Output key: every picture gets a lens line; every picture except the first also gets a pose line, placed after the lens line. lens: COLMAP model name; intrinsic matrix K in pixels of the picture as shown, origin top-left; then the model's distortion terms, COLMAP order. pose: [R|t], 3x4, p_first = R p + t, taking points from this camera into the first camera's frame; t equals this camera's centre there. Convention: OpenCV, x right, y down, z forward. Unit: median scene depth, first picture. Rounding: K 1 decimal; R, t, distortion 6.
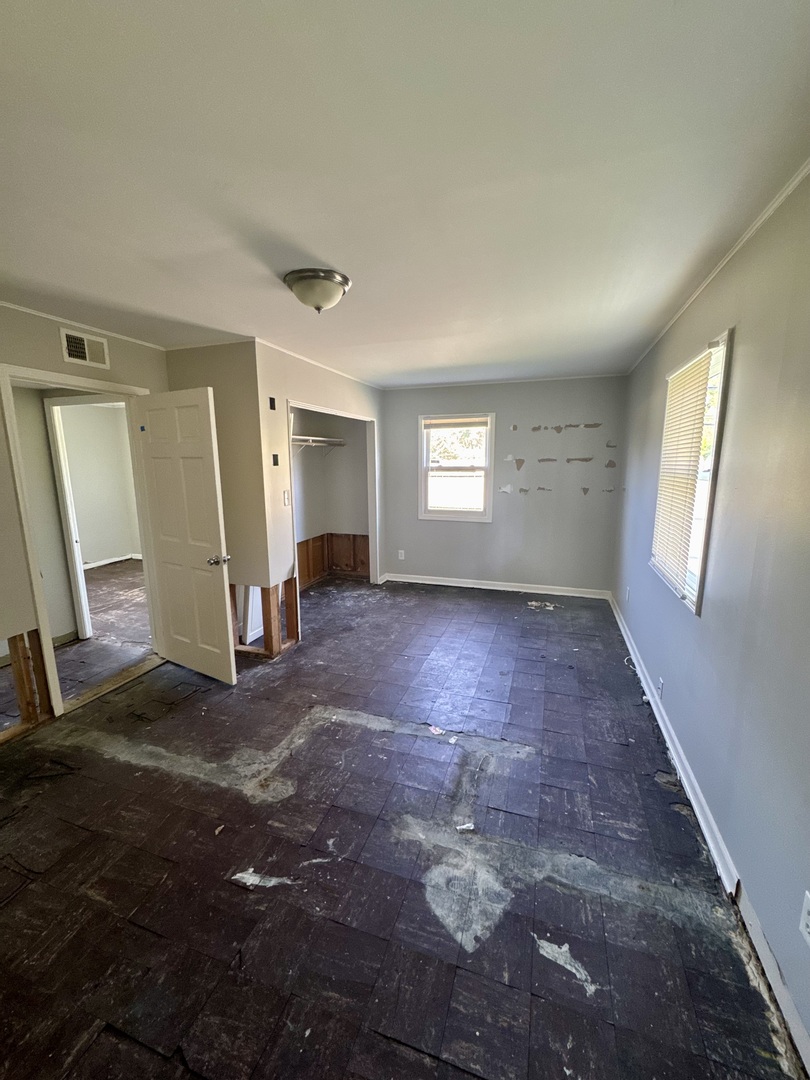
lens RADIAL K [[429.3, 0, 406.0], [0, 429.3, 537.9], [0, 0, 1]] dist [-0.004694, 0.000589]
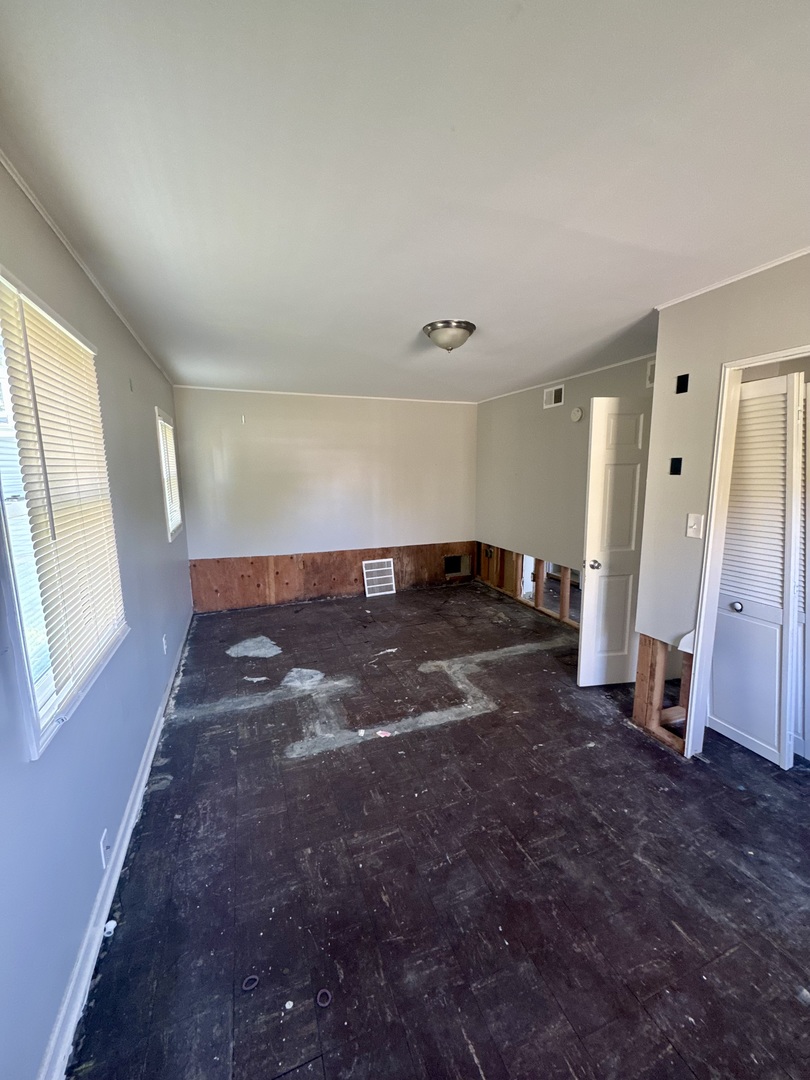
lens RADIAL K [[429.3, 0, 404.2], [0, 429.3, 539.0], [0, 0, 1]] dist [-0.004694, 0.000589]
pose [[-0.771131, 0.119241, -0.625411, 0.695977], [-0.095687, 0.949442, 0.299004, -0.344520], [0.629445, 0.290415, -0.720734, 1.850029]]
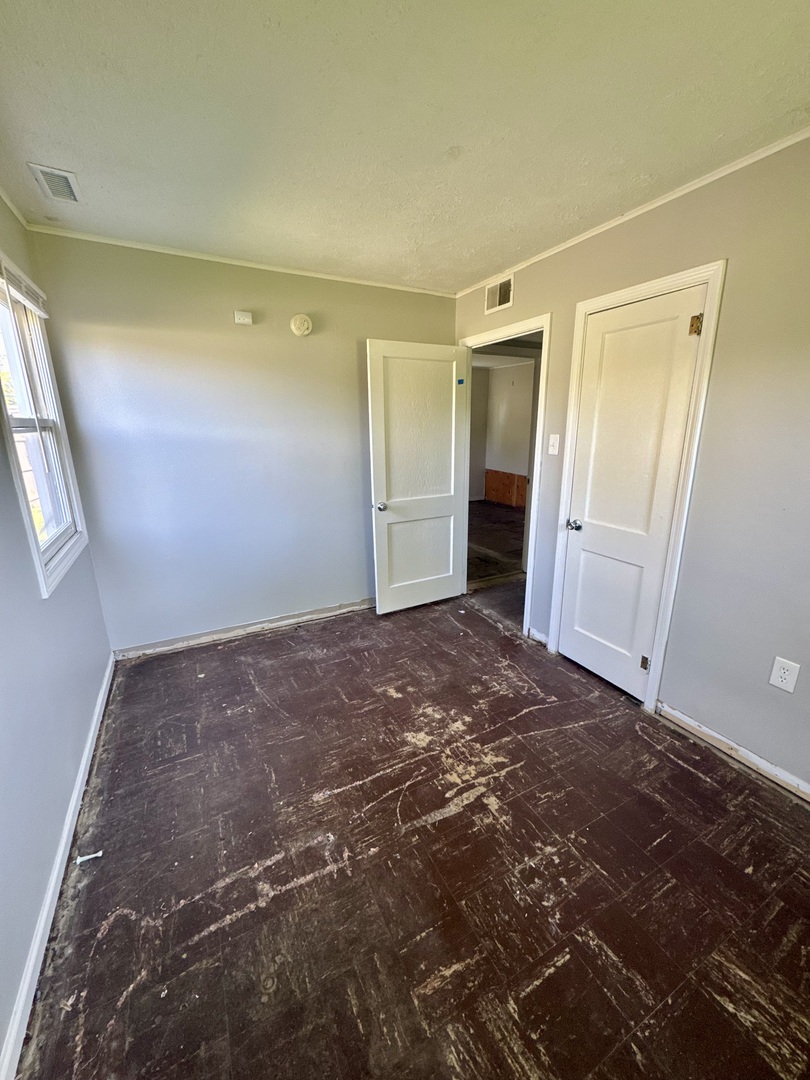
lens RADIAL K [[429.3, 0, 407.4], [0, 429.3, 539.8], [0, 0, 1]] dist [-0.004694, 0.000589]
pose [[-0.721529, -0.166319, 0.672111, -1.883294], [0.135612, 0.917972, 0.372742, -0.433069], [-0.678973, 0.360091, -0.639789, 2.768048]]
